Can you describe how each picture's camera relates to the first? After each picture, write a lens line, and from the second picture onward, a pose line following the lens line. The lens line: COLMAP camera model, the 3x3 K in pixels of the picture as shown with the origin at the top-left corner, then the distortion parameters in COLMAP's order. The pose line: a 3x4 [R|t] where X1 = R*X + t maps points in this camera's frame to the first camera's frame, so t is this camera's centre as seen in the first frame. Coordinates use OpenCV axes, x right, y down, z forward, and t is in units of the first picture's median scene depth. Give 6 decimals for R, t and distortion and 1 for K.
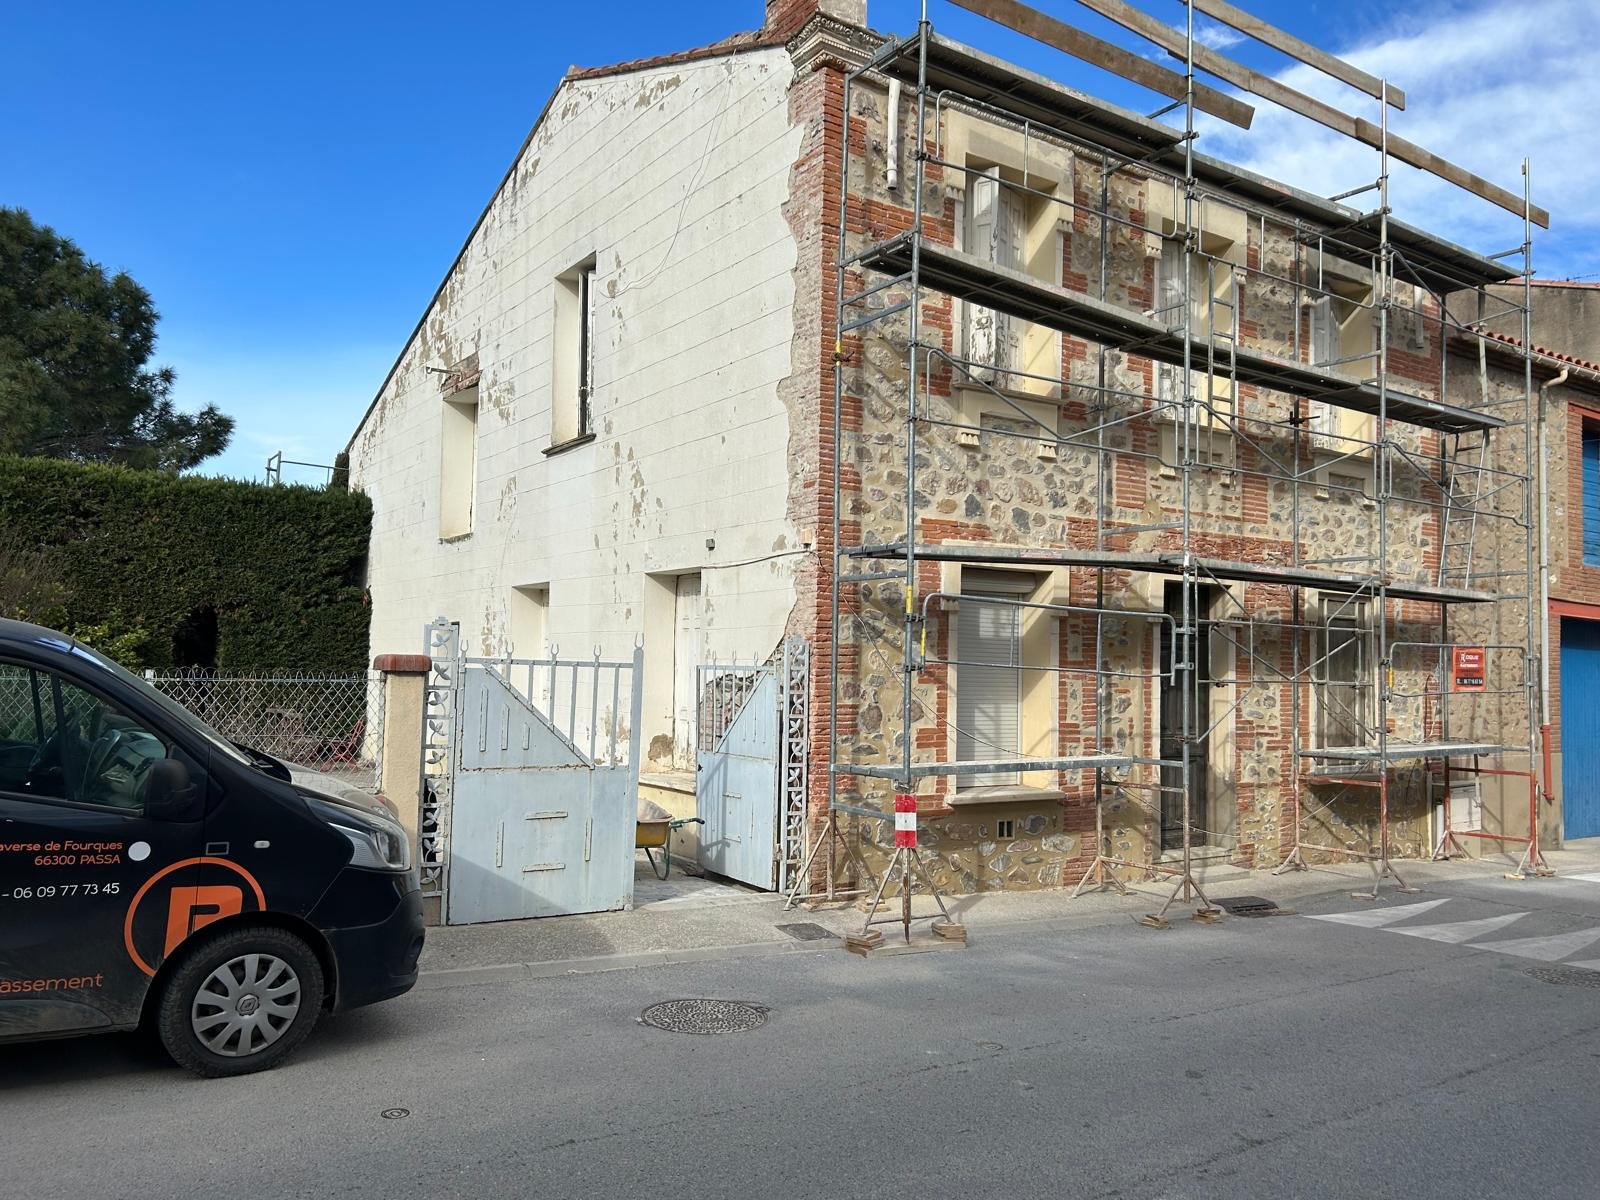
lens RADIAL K [[1225.5, 0, 798.2], [0, 1225.5, 613.4], [0, 0, 1]] dist [0.044002, -0.050797]
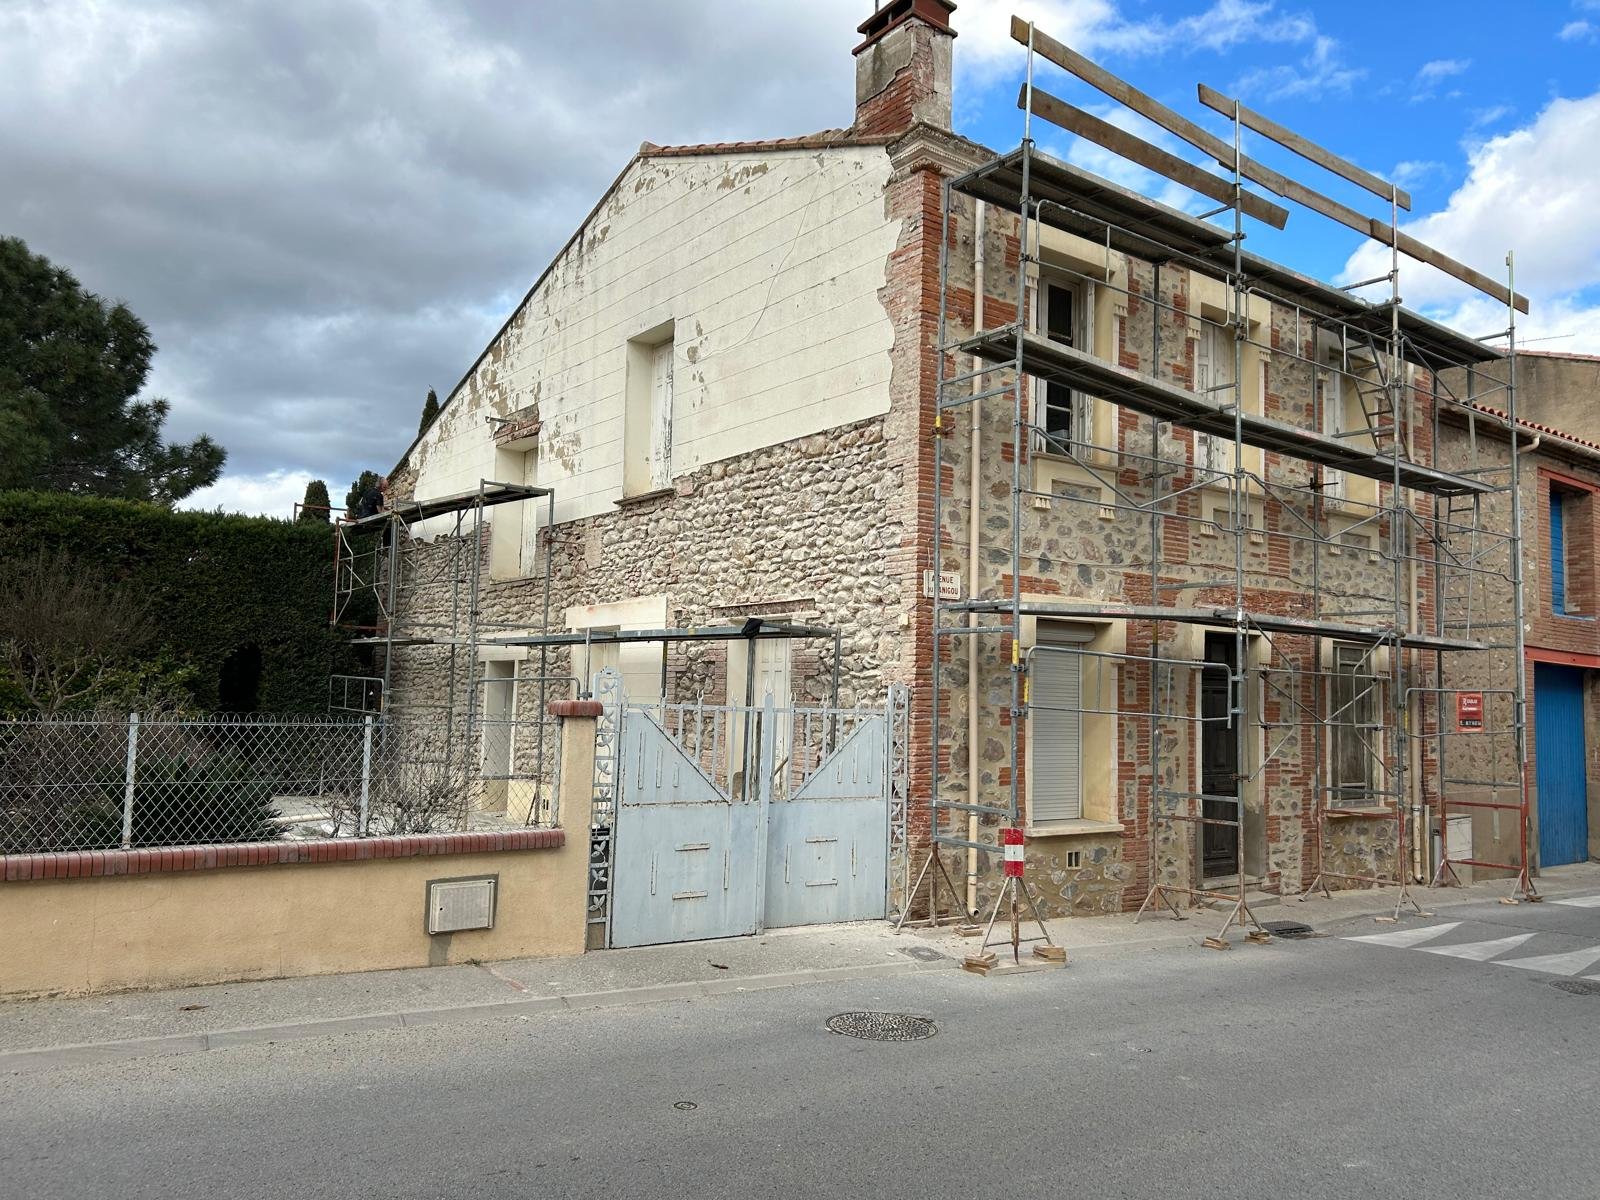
lens RADIAL K [[1225.5, 0, 812.4], [0, 1225.5, 604.8], [0, 0, 1]] dist [0.044002, -0.050797]
pose [[0.998330, 0.008918, 0.057069, -0.111460], [-0.007154, 0.999493, -0.031041, -0.012879], [-0.057317, 0.030581, 0.997888, -0.073194]]
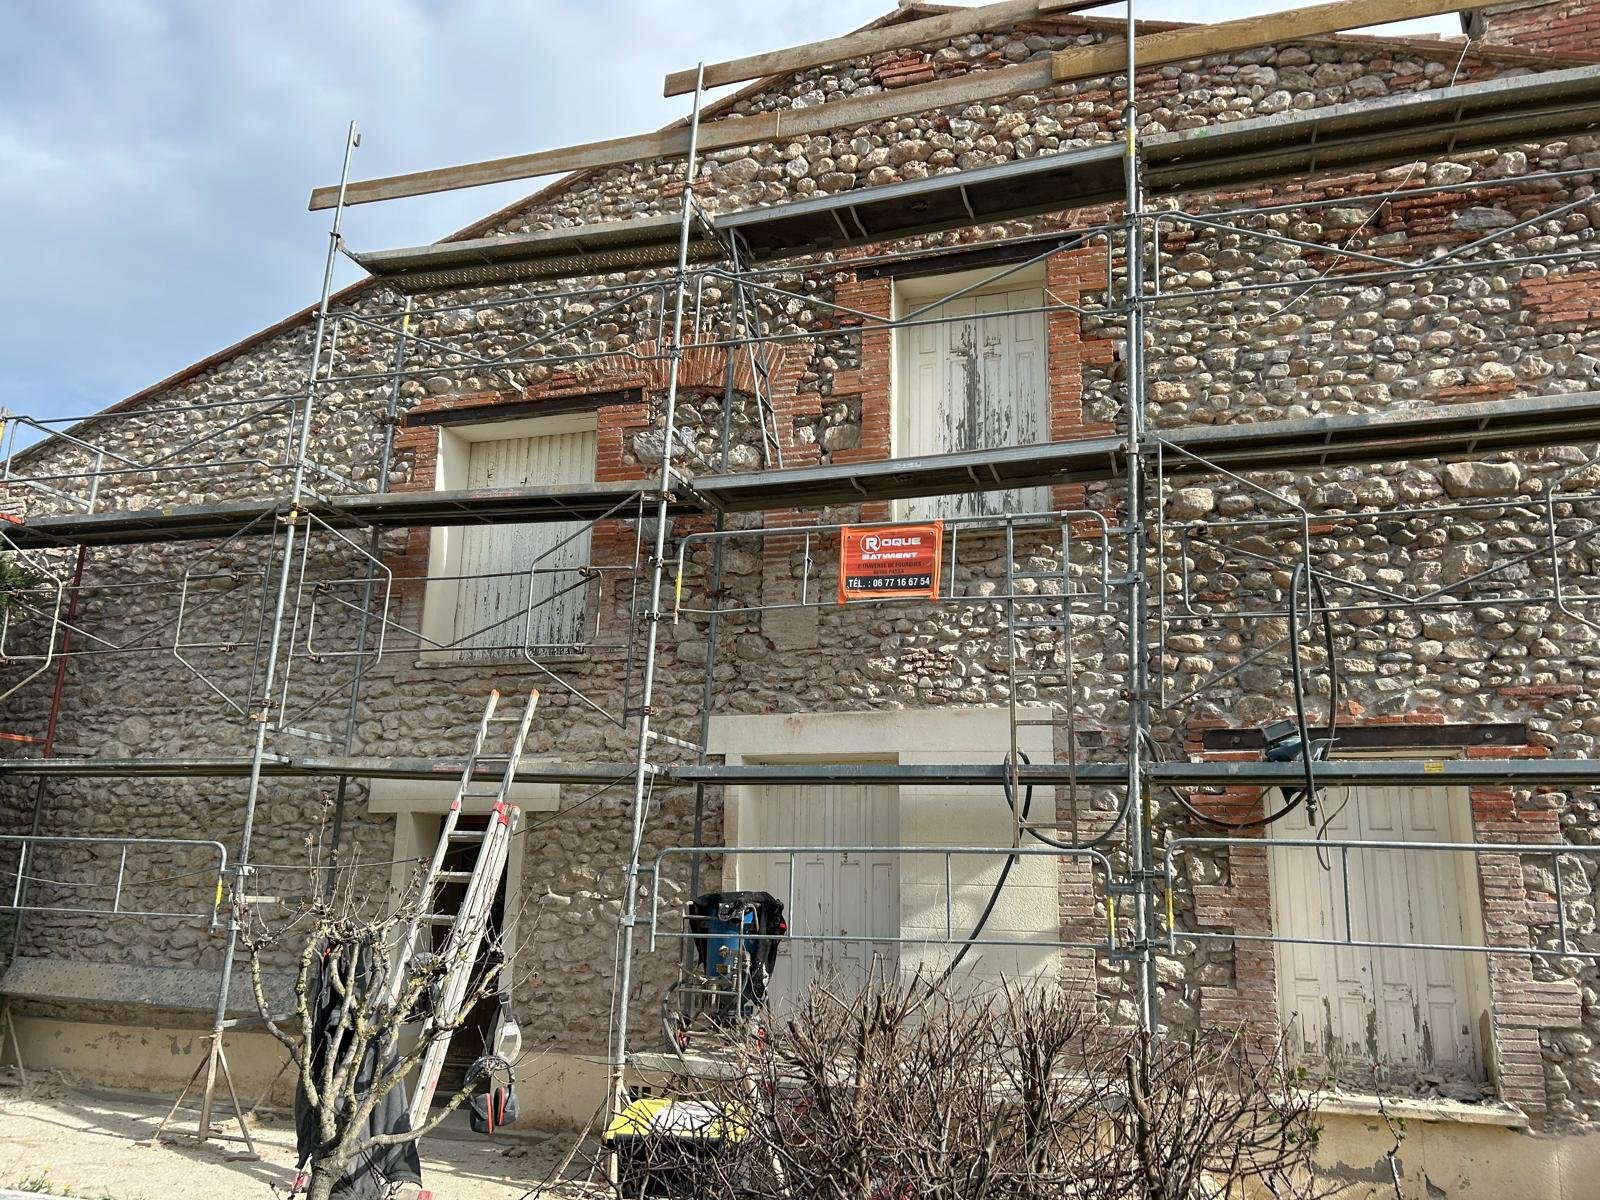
lens RADIAL K [[1225.5, 0, 797.9], [0, 1225.5, 595.4], [0, 0, 1]] dist [0.044002, -0.050797]
pose [[0.797859, 0.145098, 0.585123, -0.654657], [-0.038159, 0.980812, -0.191187, 0.016028], [-0.601636, 0.130212, 0.788086, 0.601462]]
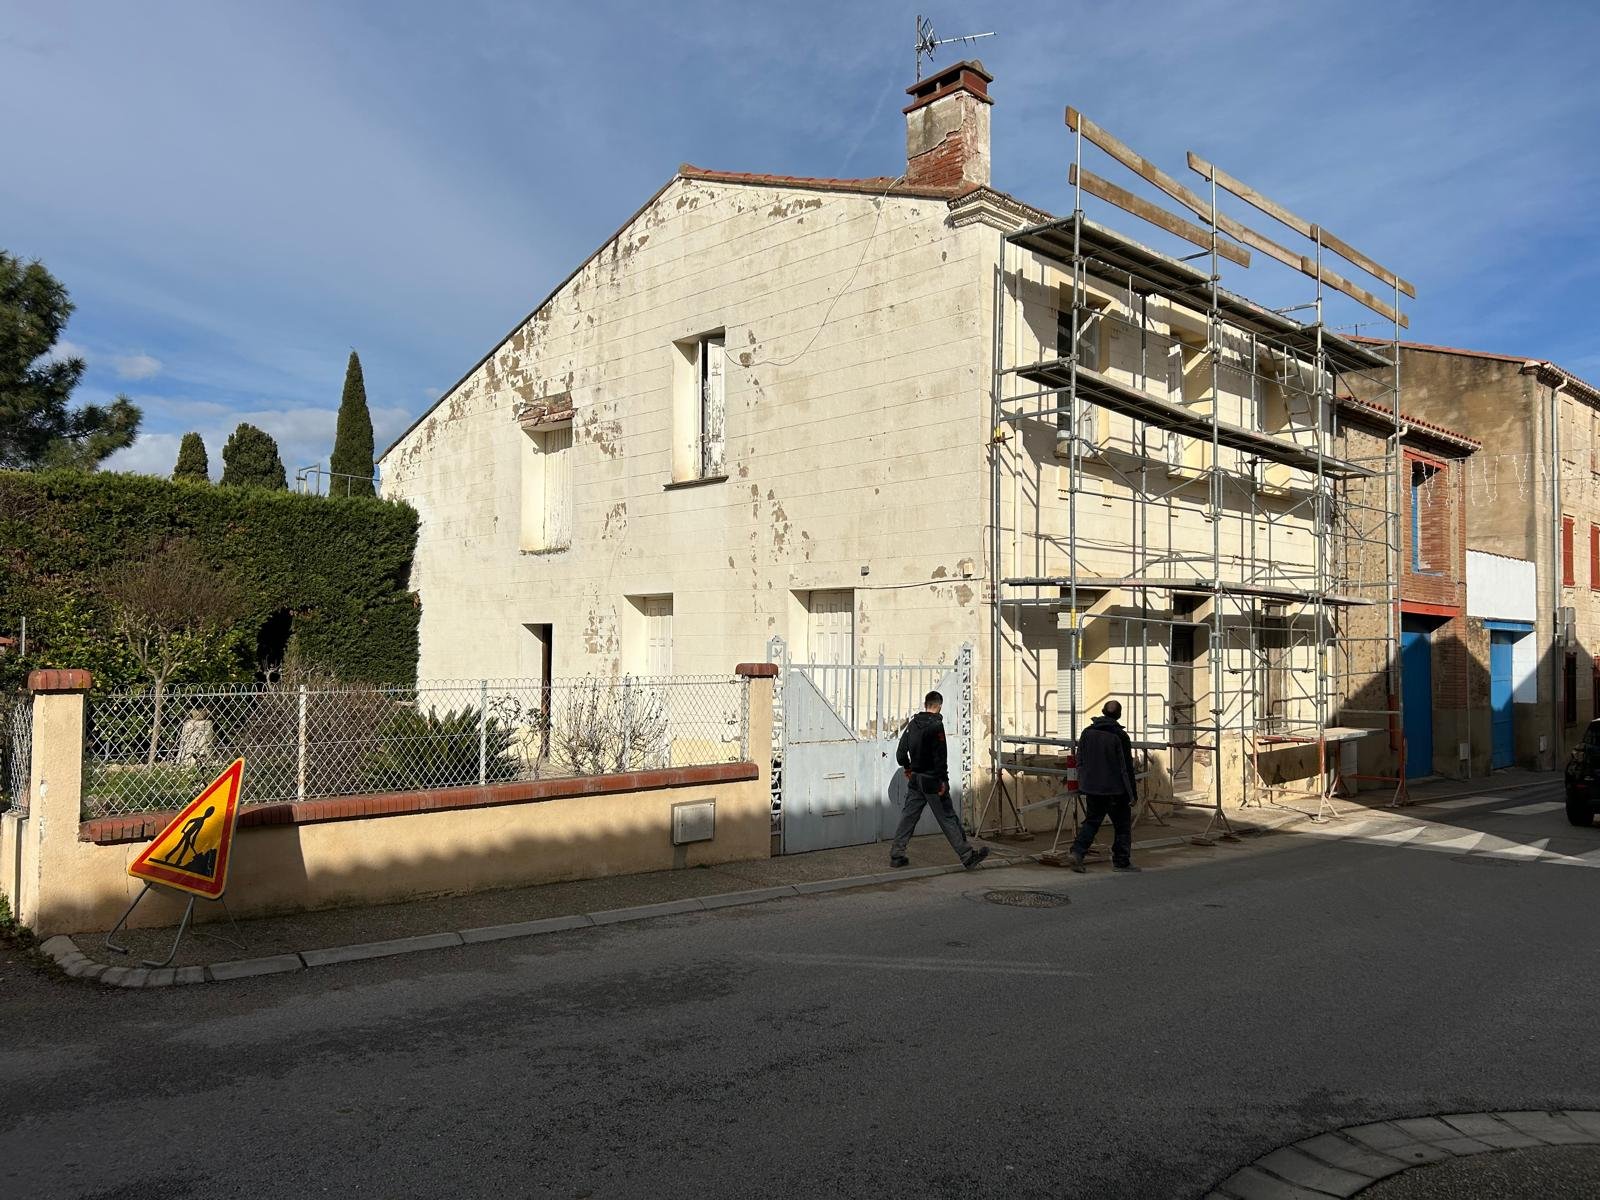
lens RADIAL K [[1225.5, 0, 806.2], [0, 1225.5, 612.1], [0, 0, 1]] dist [0.044002, -0.050797]
pose [[0.983209, -0.006488, 0.182366, -0.335348], [0.003220, 0.999829, 0.018209, -0.032308], [-0.182453, -0.017316, 0.983062, -0.245875]]
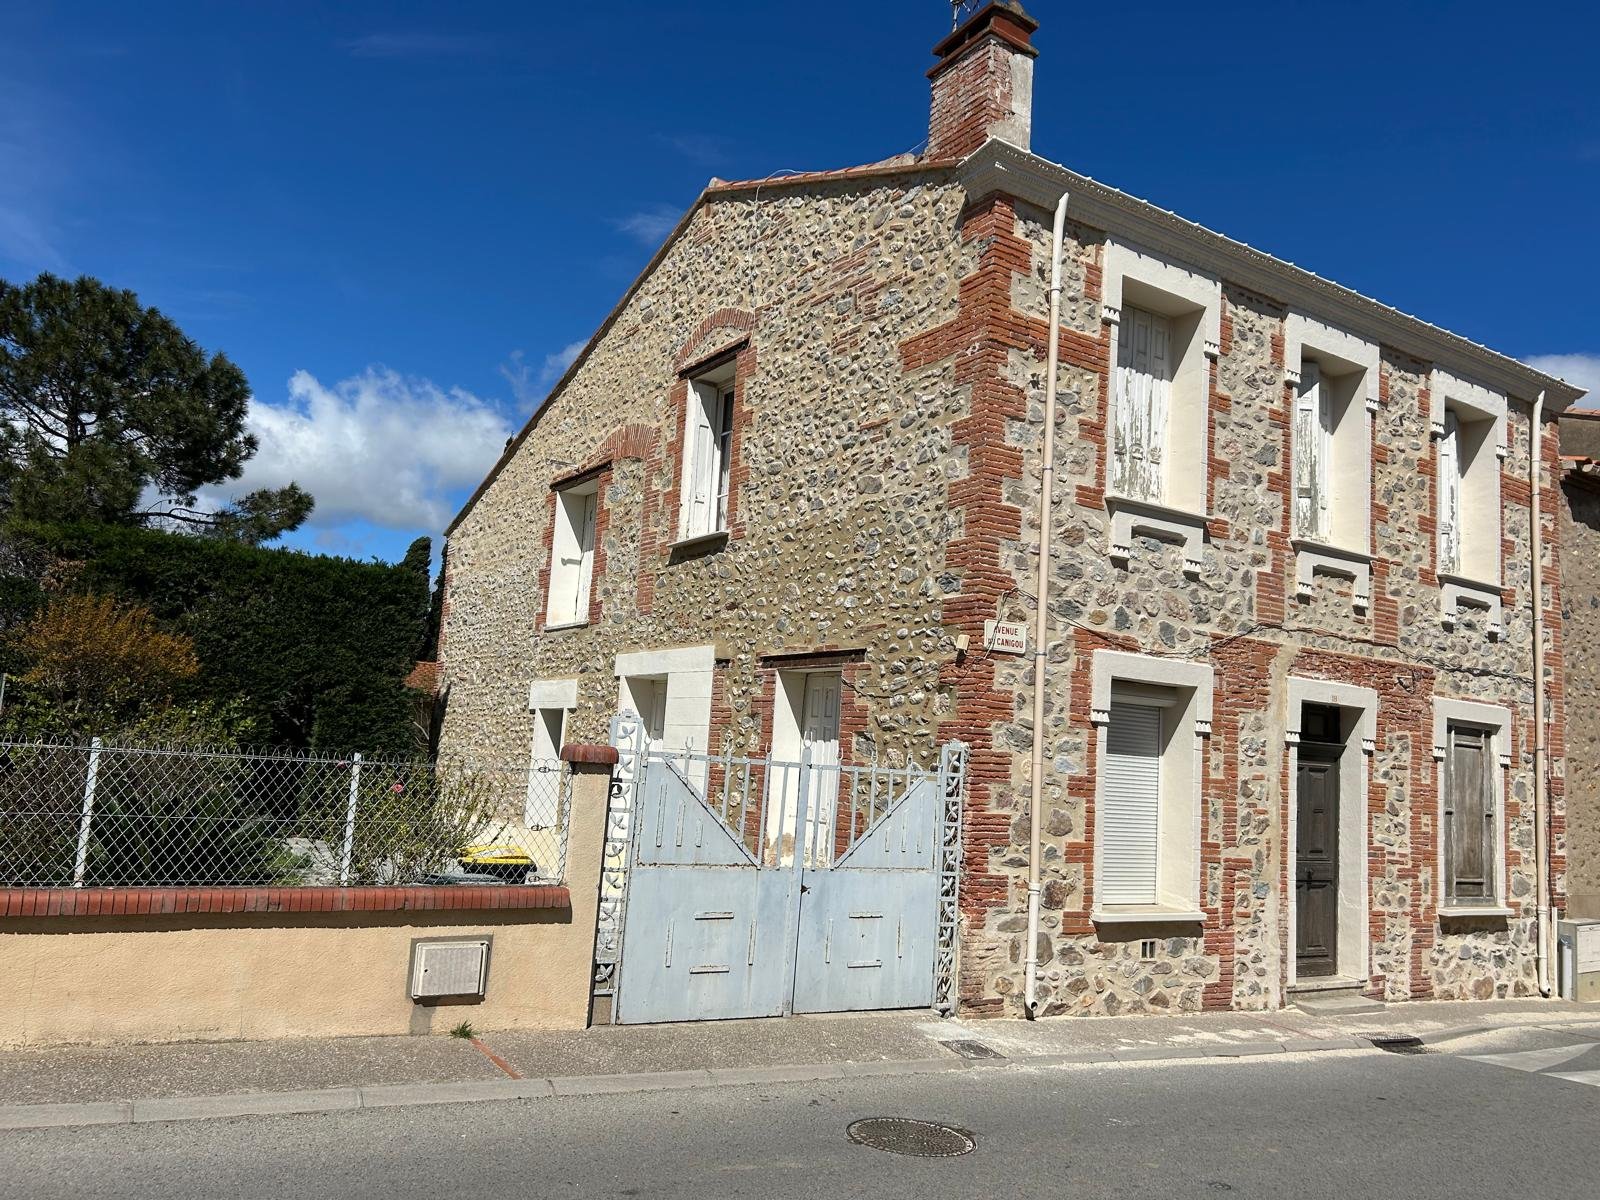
lens RADIAL K [[1225.5, 0, 803.6], [0, 1225.5, 607.9], [0, 0, 1]] dist [0.044002, -0.050797]
pose [[0.998945, 0.041625, -0.019402, -0.085249], [-0.043074, 0.995747, -0.081444, -0.003017], [0.015929, 0.082194, 0.996489, -0.003573]]
